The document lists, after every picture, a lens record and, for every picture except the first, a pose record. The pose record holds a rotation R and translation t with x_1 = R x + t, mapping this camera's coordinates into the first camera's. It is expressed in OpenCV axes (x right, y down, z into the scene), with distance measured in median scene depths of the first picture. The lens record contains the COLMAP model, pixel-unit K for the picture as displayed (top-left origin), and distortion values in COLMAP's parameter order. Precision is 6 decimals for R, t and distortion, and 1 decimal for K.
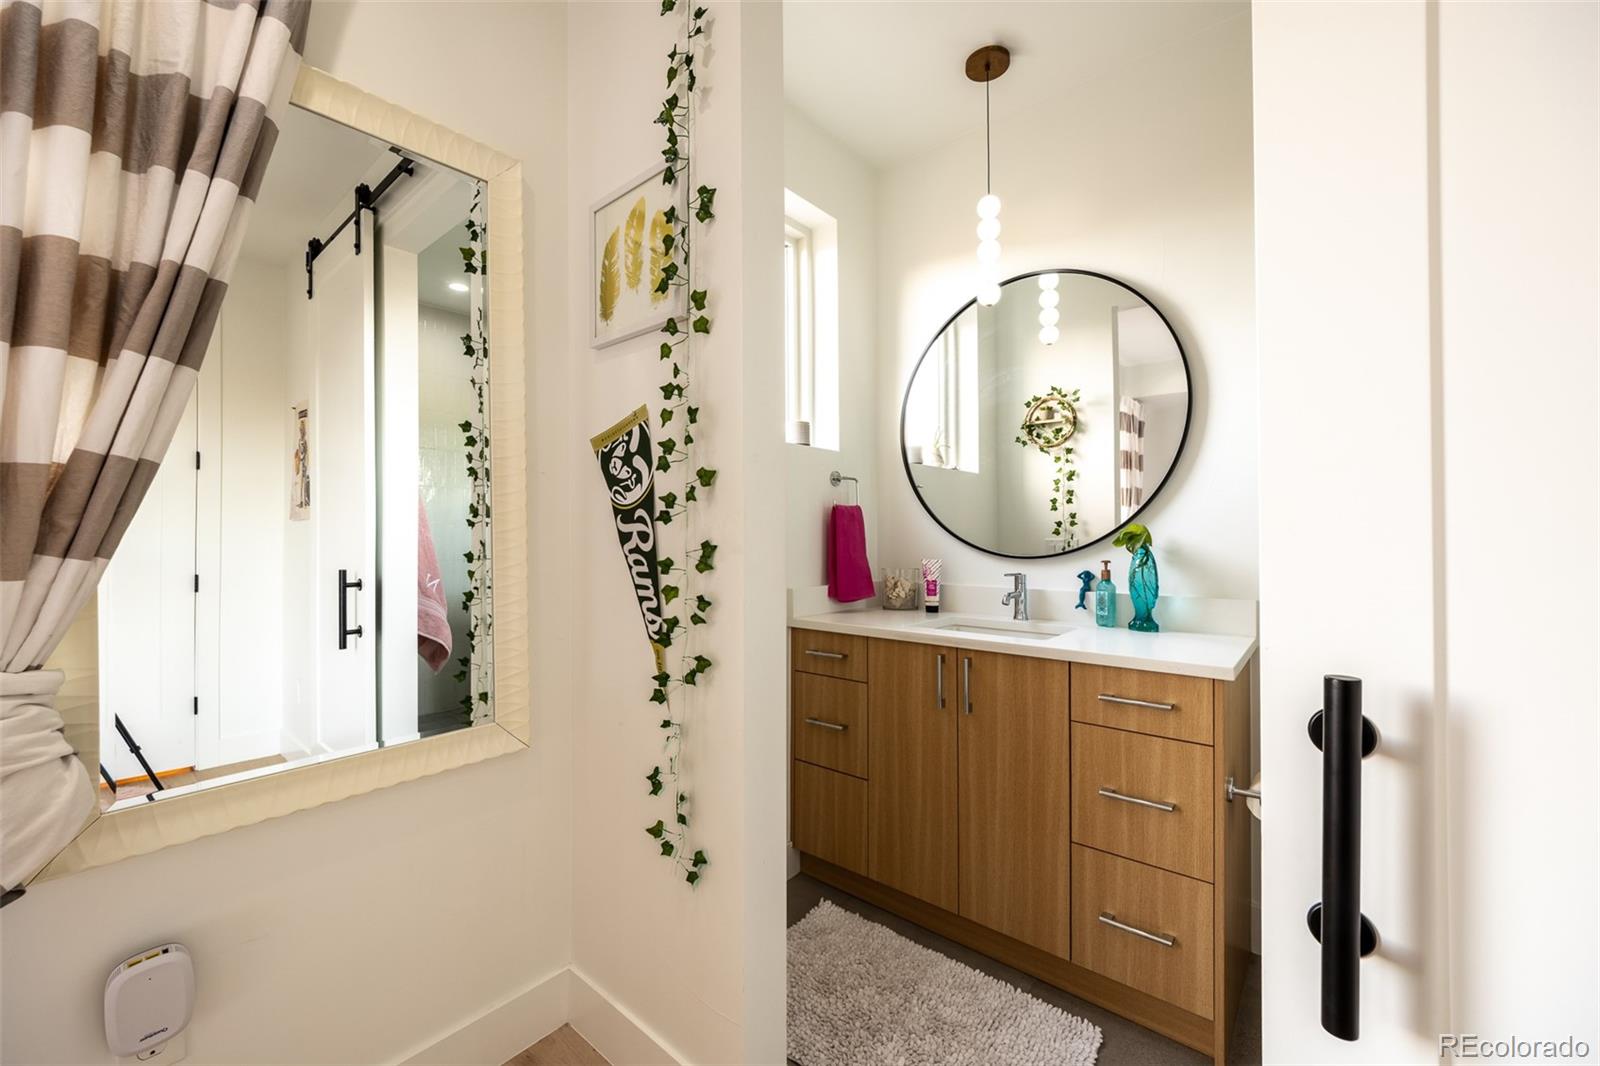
lens RADIAL K [[634.1, 0, 790.3], [0, 634.1, 534.3], [0, 0, 1]] dist [-0.001901, -0.000098]
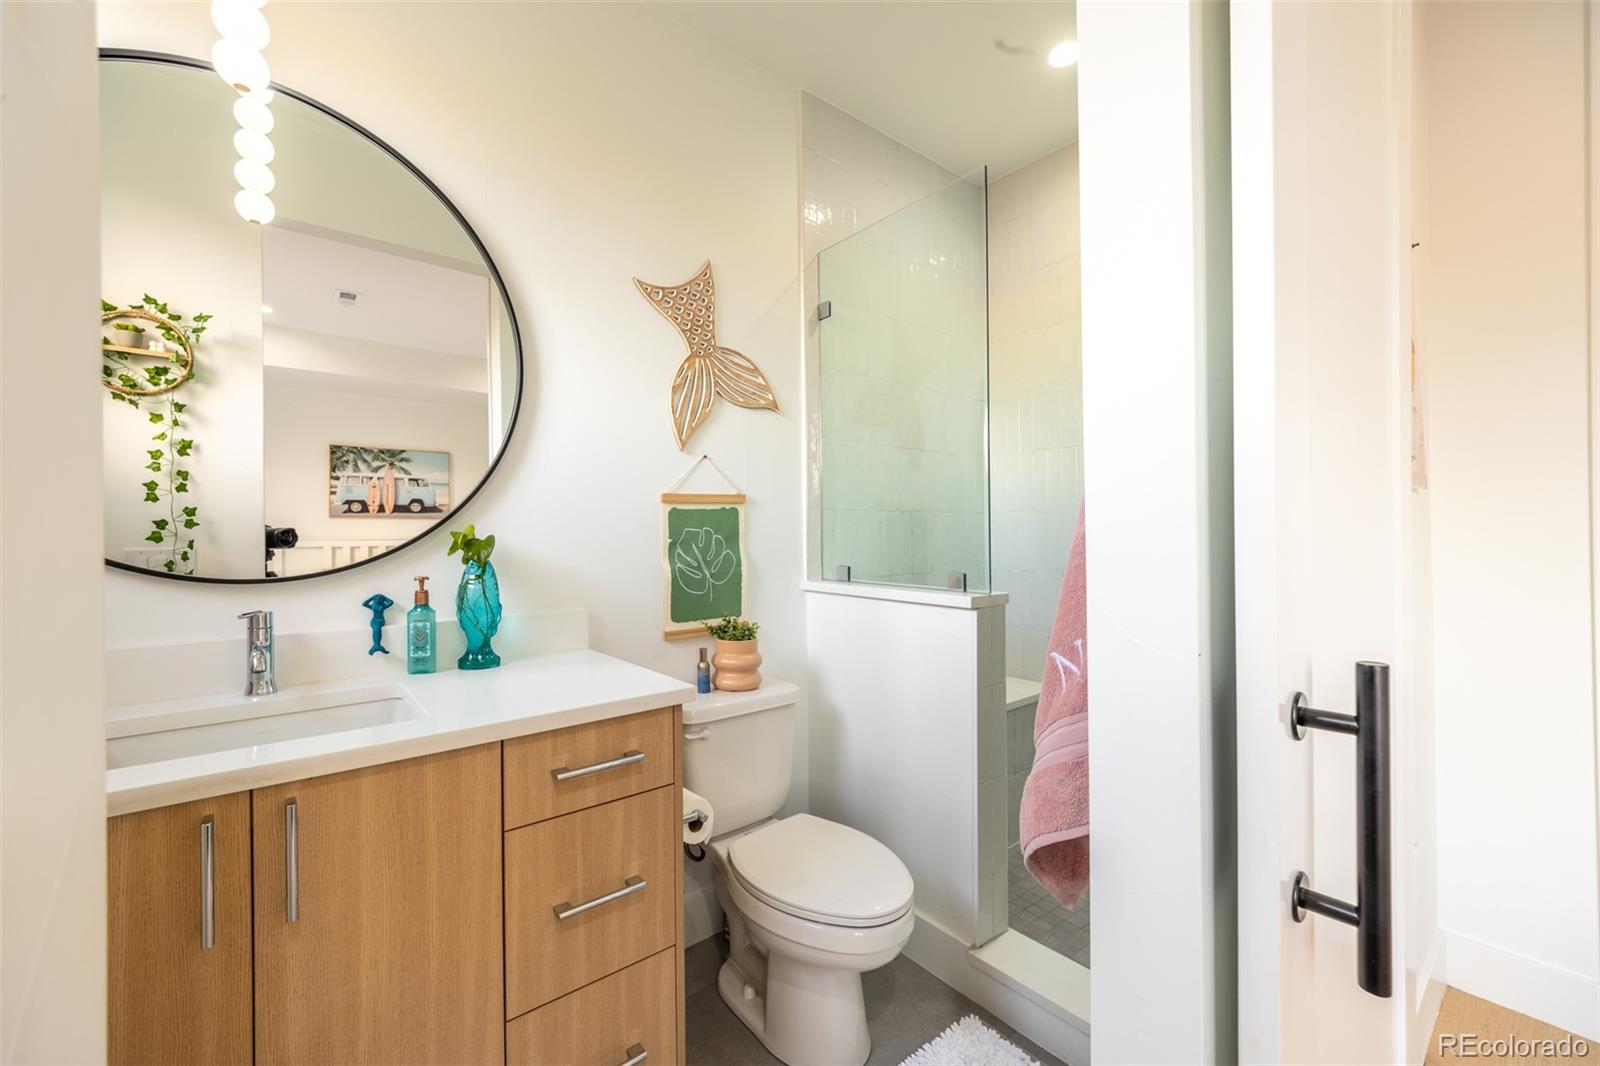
lens RADIAL K [[634.1, 0, 790.3], [0, 634.1, 534.3], [0, 0, 1]] dist [-0.001901, -0.000098]
pose [[0.183490, 0.002462, 0.983019, -0.099580], [0.008228, 0.999958, -0.004040, 0.001297], [-0.982987, 0.008829, 0.183462, 0.465458]]
